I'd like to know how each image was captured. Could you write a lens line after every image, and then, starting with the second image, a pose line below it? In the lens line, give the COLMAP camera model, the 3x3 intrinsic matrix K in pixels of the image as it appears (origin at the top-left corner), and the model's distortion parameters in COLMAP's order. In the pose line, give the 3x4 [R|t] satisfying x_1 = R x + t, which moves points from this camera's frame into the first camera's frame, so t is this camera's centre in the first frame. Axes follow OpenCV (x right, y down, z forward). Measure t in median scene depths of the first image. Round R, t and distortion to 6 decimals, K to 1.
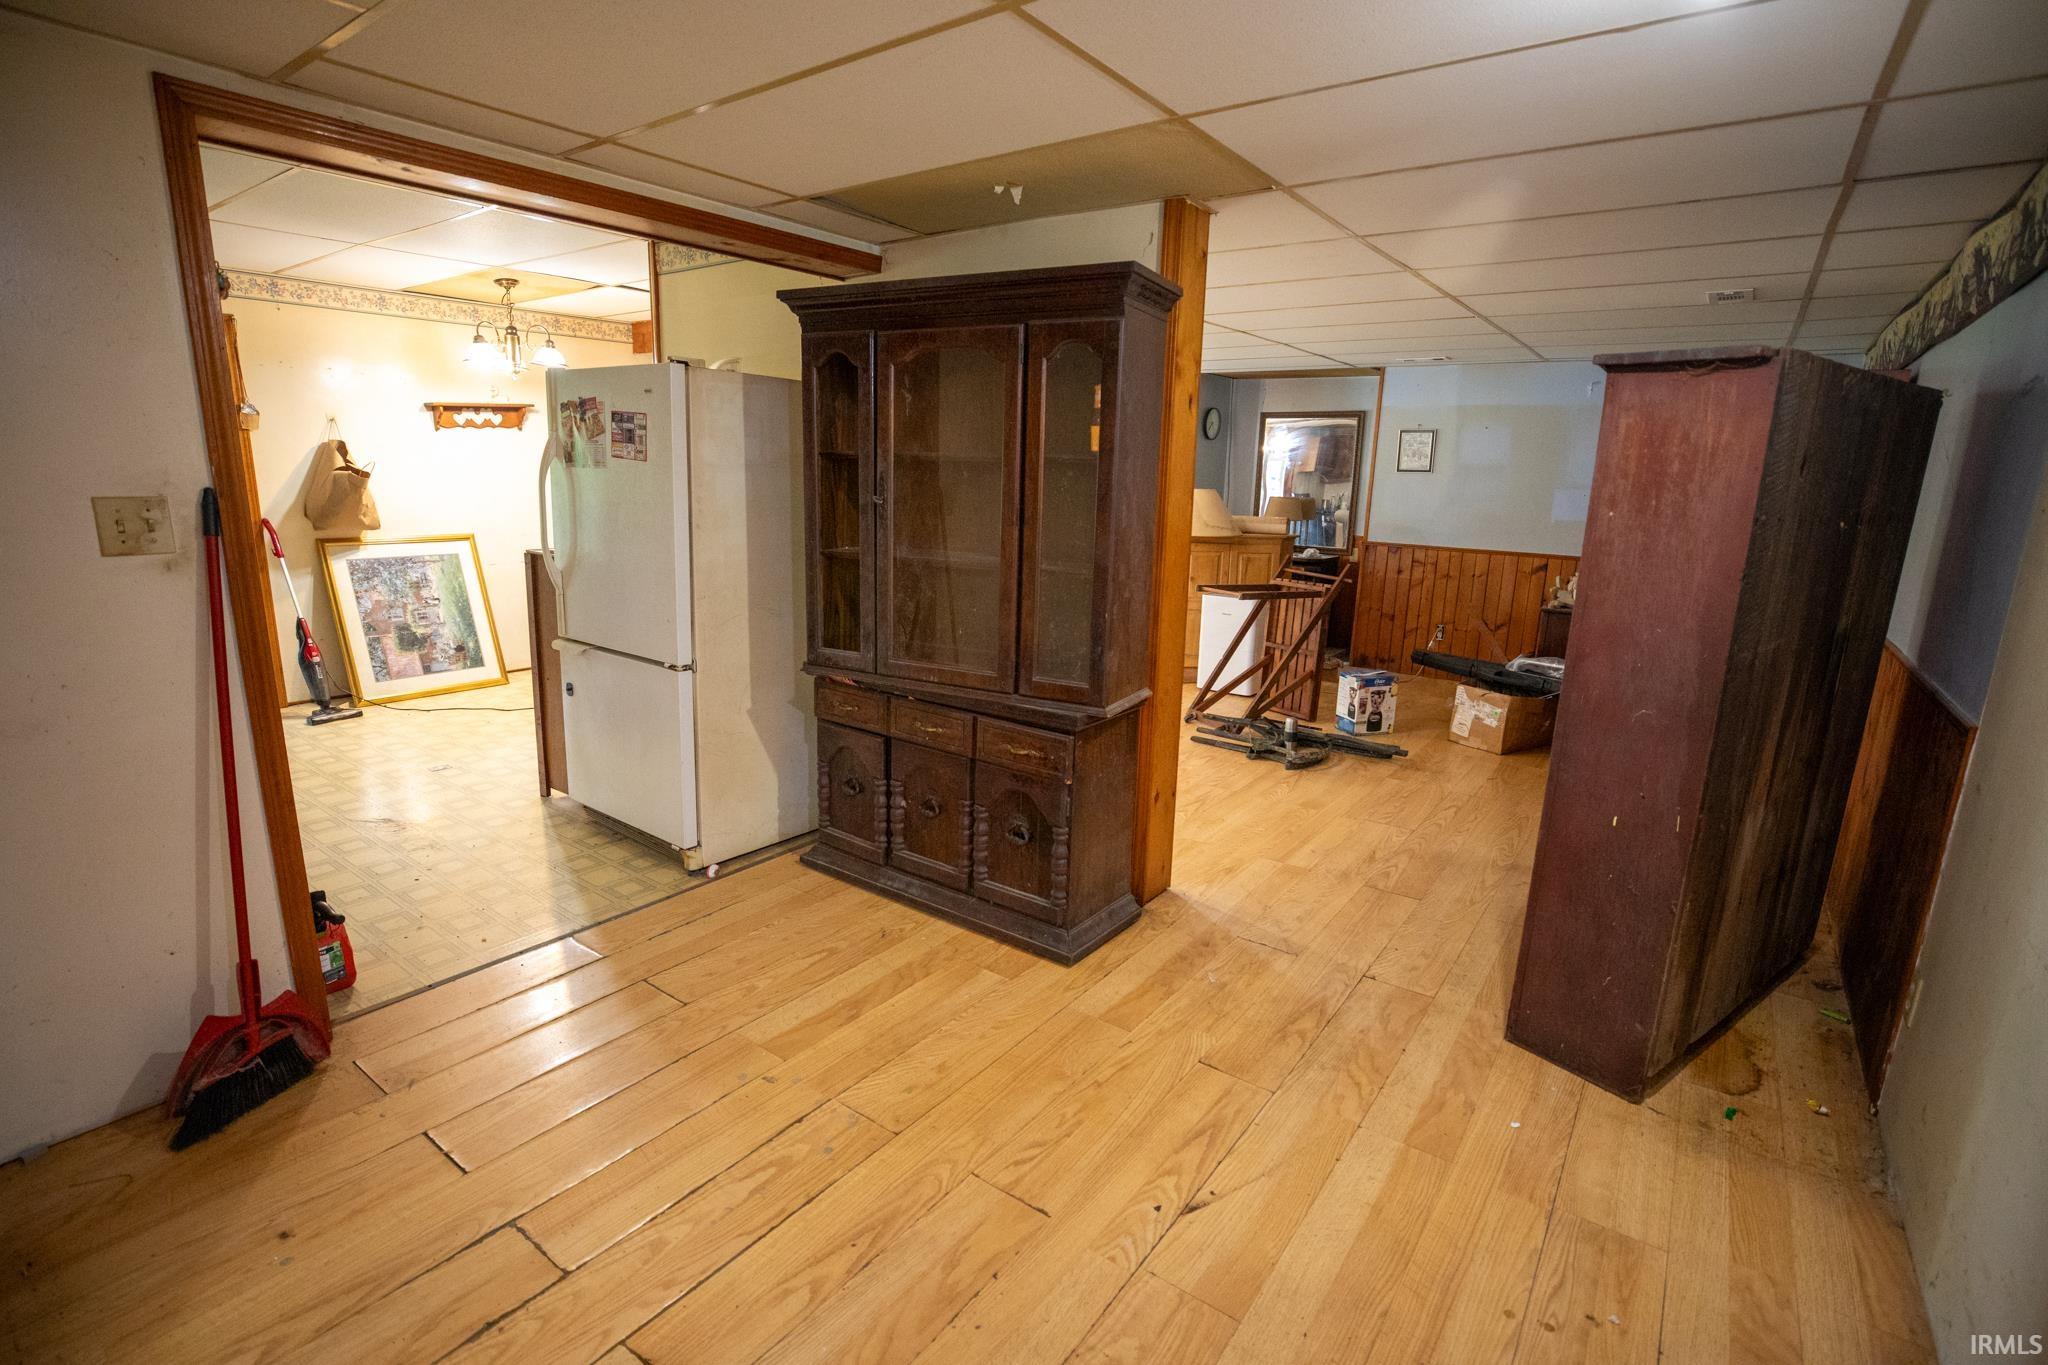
lens RADIAL K [[958.8, 0, 1027.2], [0, 958.8, 683.3], [0, 0, 1]] dist [-0.006688, 0.001733]
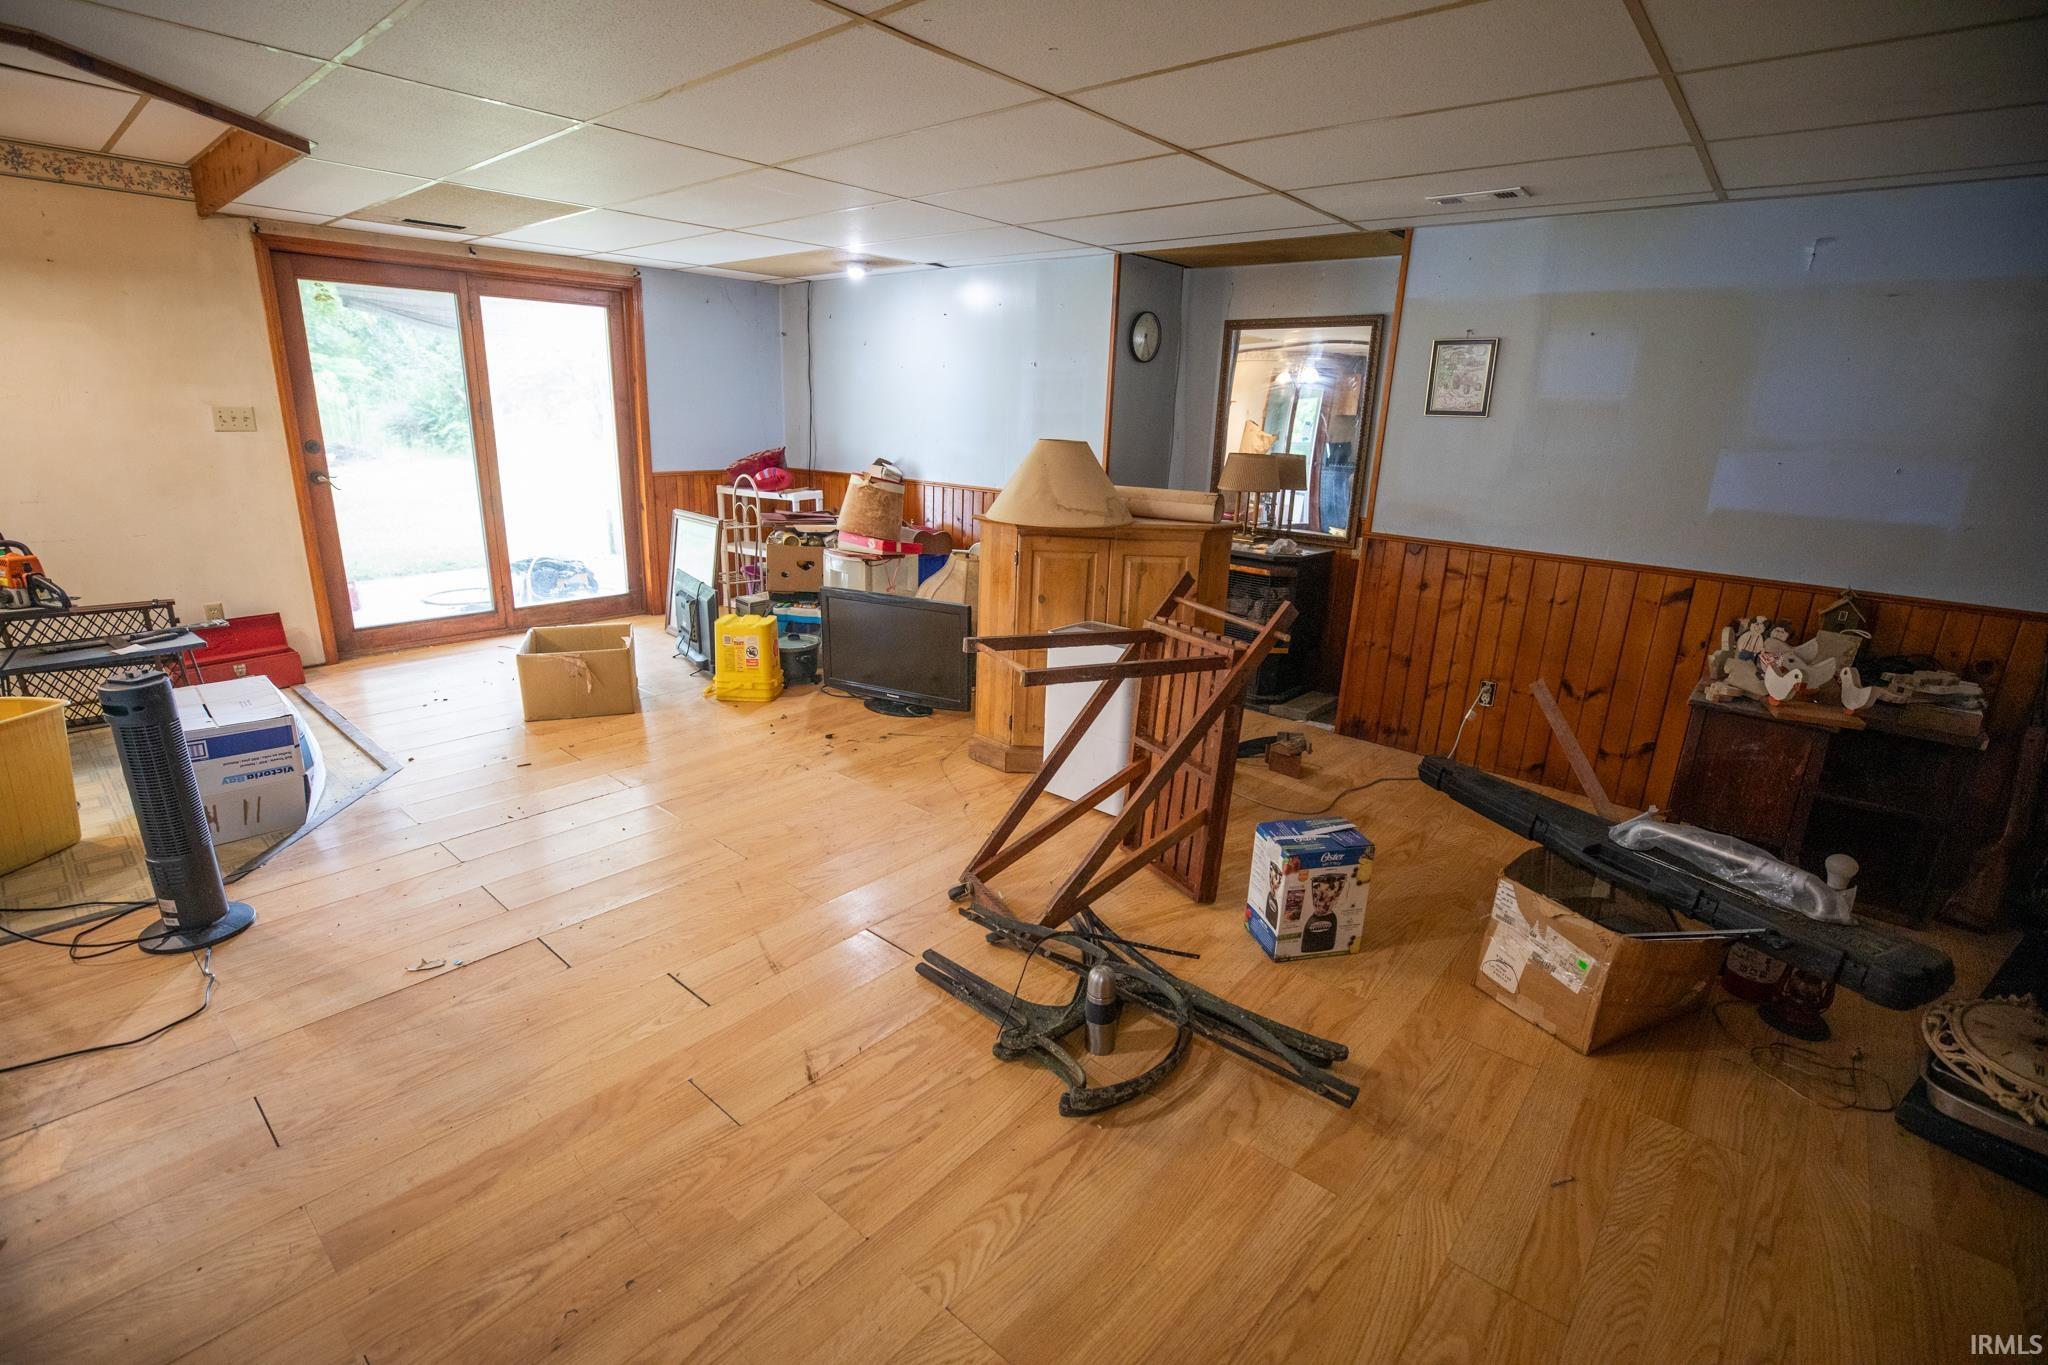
lens RADIAL K [[958.8, 0, 1018.0], [0, 958.8, 679.7], [0, 0, 1]] dist [-0.006688, 0.001733]
pose [[0.997065, 0.036865, -0.067104, 0.198252], [-0.033159, 0.997907, 0.055525, -0.091154], [0.069011, -0.053137, 0.996200, 0.427774]]
